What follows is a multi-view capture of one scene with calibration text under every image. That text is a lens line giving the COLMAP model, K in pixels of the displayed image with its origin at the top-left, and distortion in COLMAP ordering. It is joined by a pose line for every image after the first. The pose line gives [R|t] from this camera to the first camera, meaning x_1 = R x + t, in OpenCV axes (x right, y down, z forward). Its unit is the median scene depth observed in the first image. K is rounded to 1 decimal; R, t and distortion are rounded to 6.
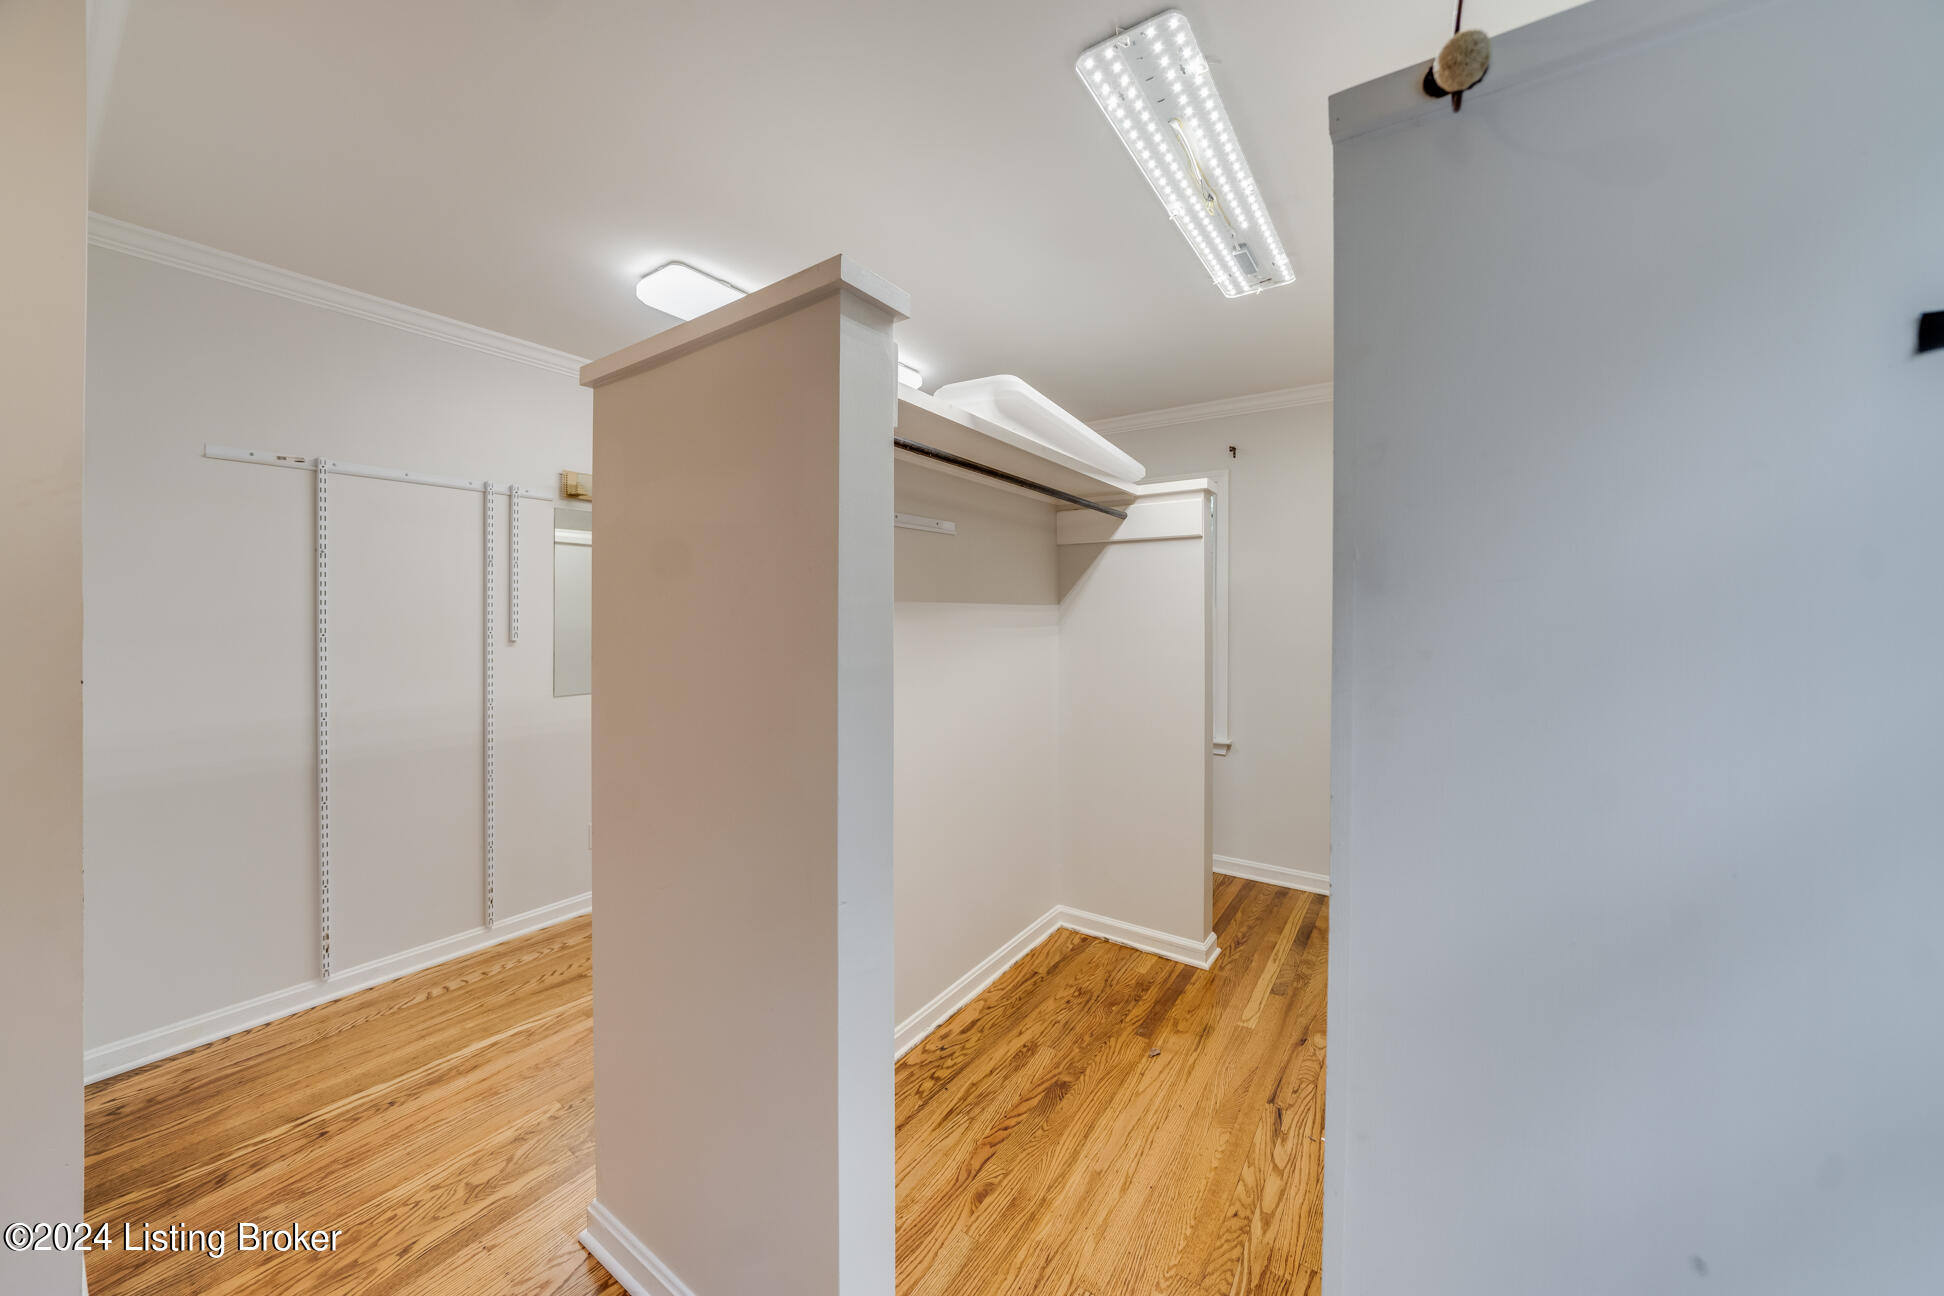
lens RADIAL K [[672.7, 0, 975.7], [0, 672.7, 626.7], [0, 0, 1]] dist [-0.015560, 0.000013]
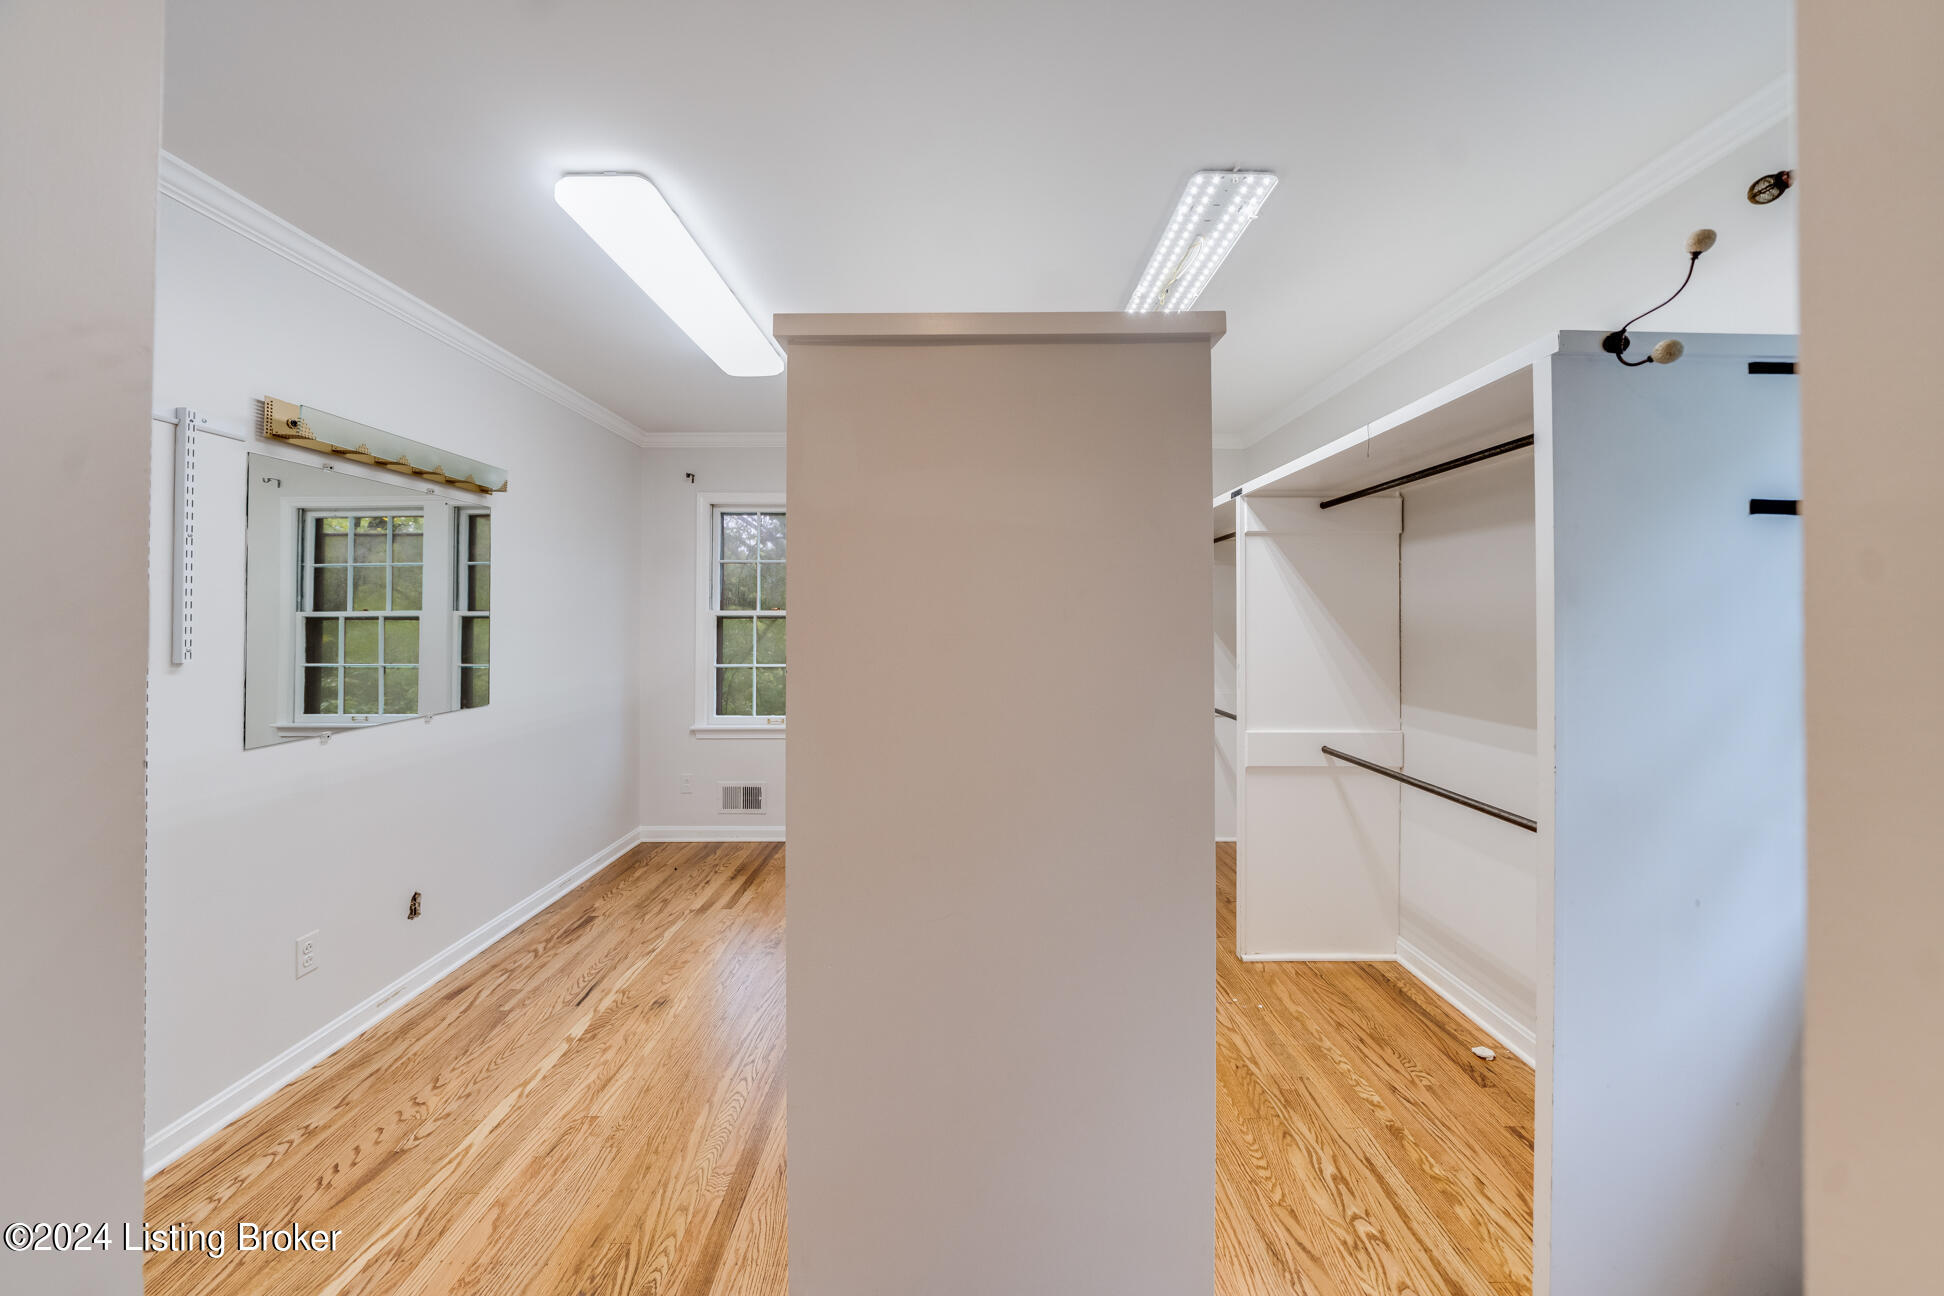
lens RADIAL K [[675.1, 0, 968.7], [0, 675.1, 617.8], [0, 0, 1]] dist [-0.009980, -0.000044]
pose [[0.828181, -0.006280, 0.560426, -0.490882], [0.015799, 0.999801, -0.012144, -0.001519], [-0.560239, 0.018911, 0.828115, 0.106479]]
